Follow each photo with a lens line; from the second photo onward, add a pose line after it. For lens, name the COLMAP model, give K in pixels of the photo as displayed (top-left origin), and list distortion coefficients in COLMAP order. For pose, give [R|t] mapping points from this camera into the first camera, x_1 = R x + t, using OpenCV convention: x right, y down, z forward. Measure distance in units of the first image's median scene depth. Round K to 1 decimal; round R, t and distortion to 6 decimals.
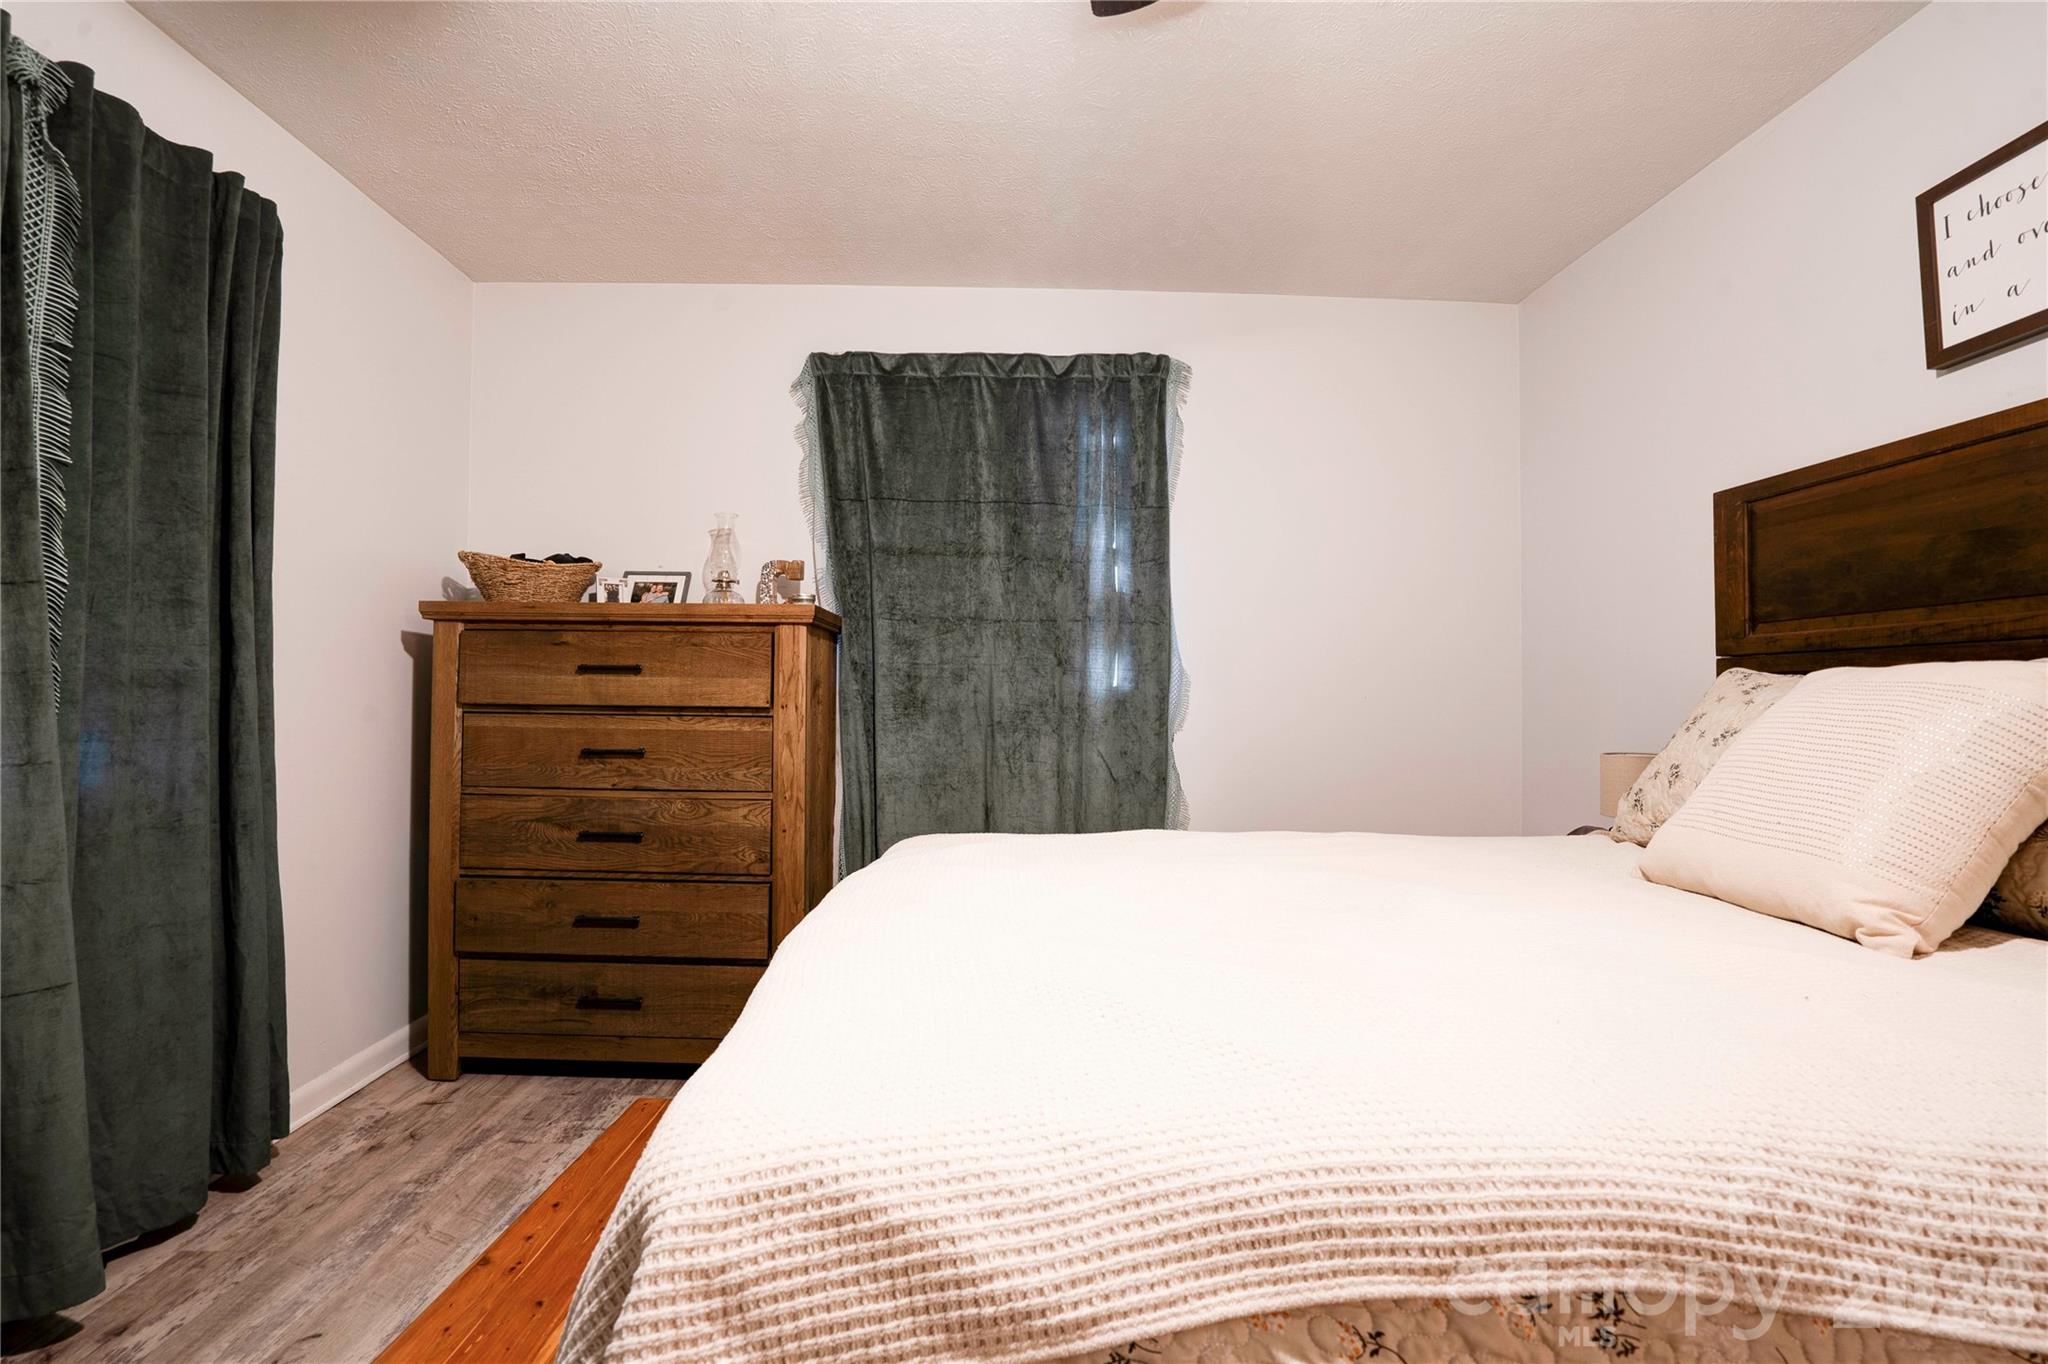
lens RADIAL K [[962.2, 0, 1016.7], [0, 962.2, 681.6], [0, 0, 1]] dist [-0.053836, 0.017302]
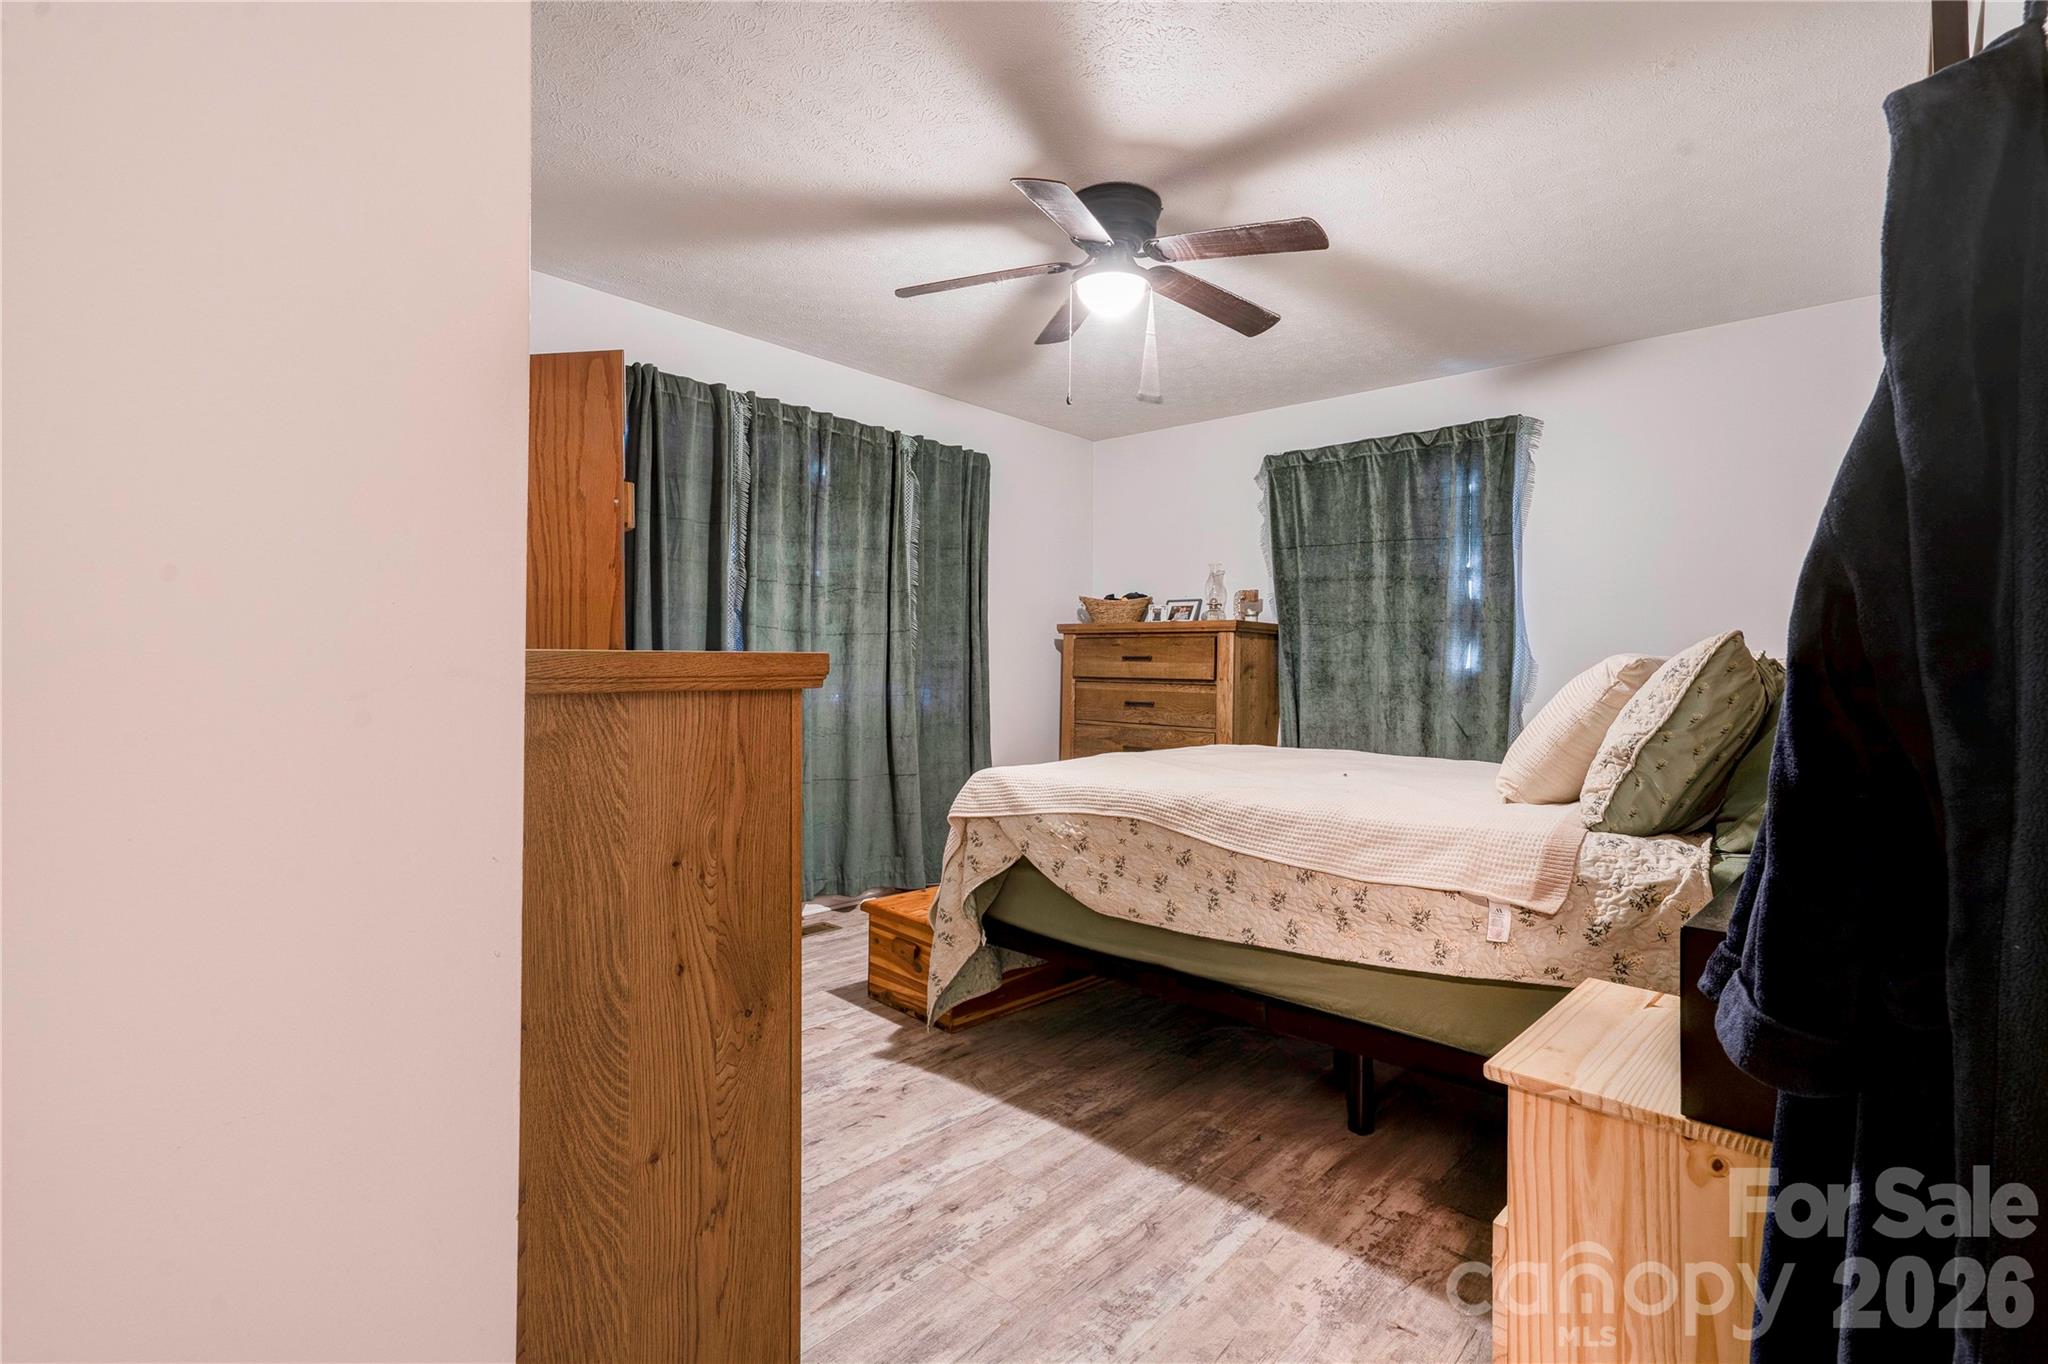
lens RADIAL K [[950.6, 0, 1007.1], [0, 950.6, 674.6], [0, 0, 1]] dist [-0.013172, 0.020112]
pose [[0.721873, 0.005443, -0.692004, 0.570346], [0.001605, 0.999953, 0.009540, 0.000111], [0.692024, -0.007997, 0.721831, -0.433123]]
